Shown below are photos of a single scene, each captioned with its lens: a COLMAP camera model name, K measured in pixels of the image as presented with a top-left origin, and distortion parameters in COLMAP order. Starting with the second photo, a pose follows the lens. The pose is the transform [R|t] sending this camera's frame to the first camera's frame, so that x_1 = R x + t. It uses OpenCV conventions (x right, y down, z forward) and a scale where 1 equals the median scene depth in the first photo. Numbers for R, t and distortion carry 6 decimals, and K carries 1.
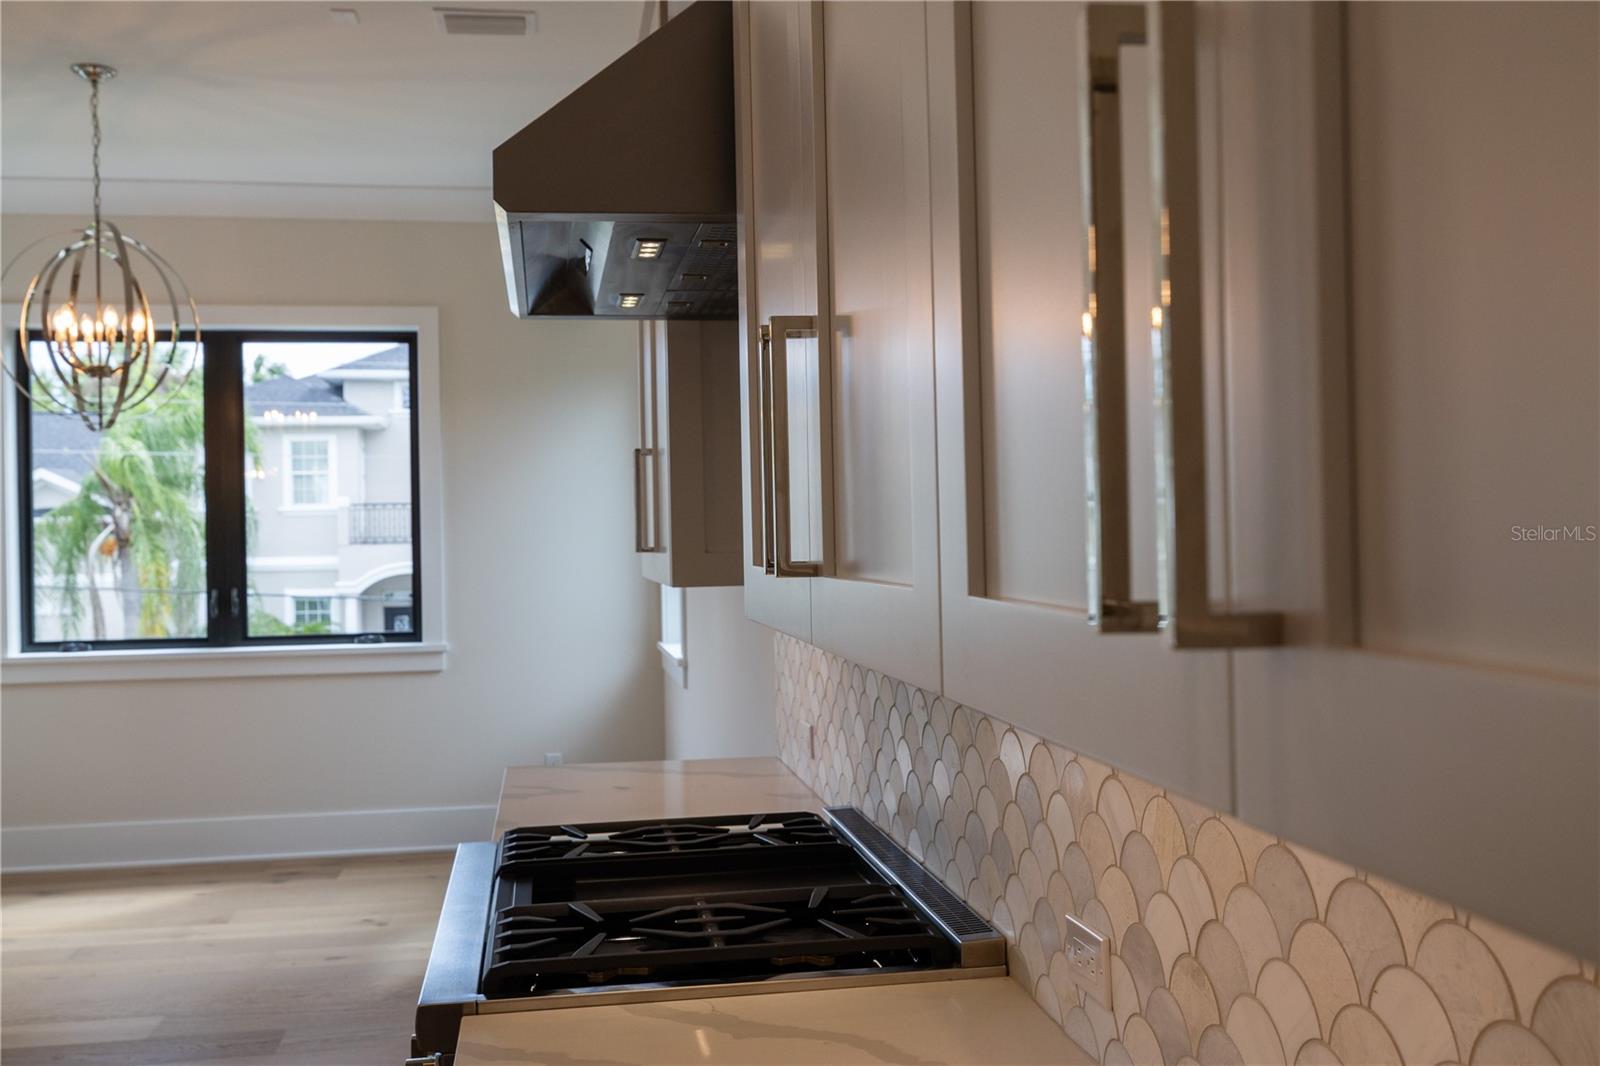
lens RADIAL K [[1521.3, 0, 800.0], [0, 1521.3, 533.0], [0, 0, 1]] dist [0.002631, -0.002255]
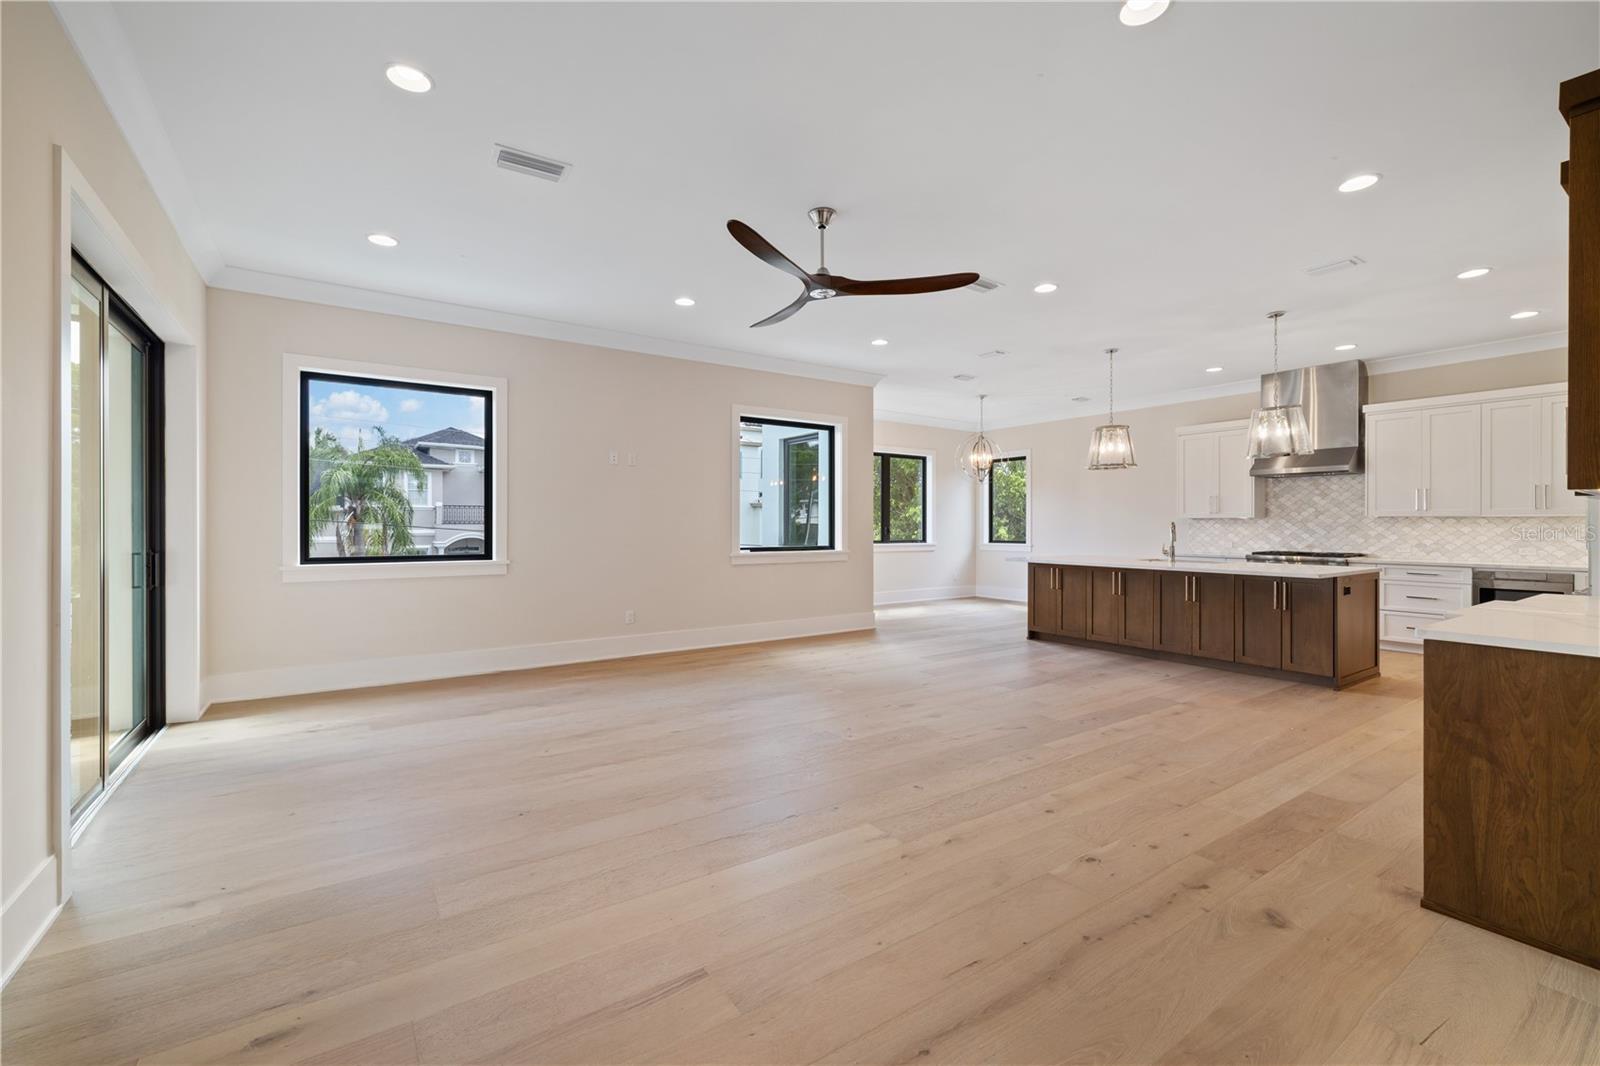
lens RADIAL K [[669.4, 0, 794.7], [0, 669.4, 525.3], [0, 0, 1]] dist [0.003893, 0.000317]
pose [[0.906790, 0.022314, 0.420992, -1.204765], [-0.018922, 0.999746, -0.012231, 0.055410], [-0.421158, 0.003125, 0.906982, -0.313456]]
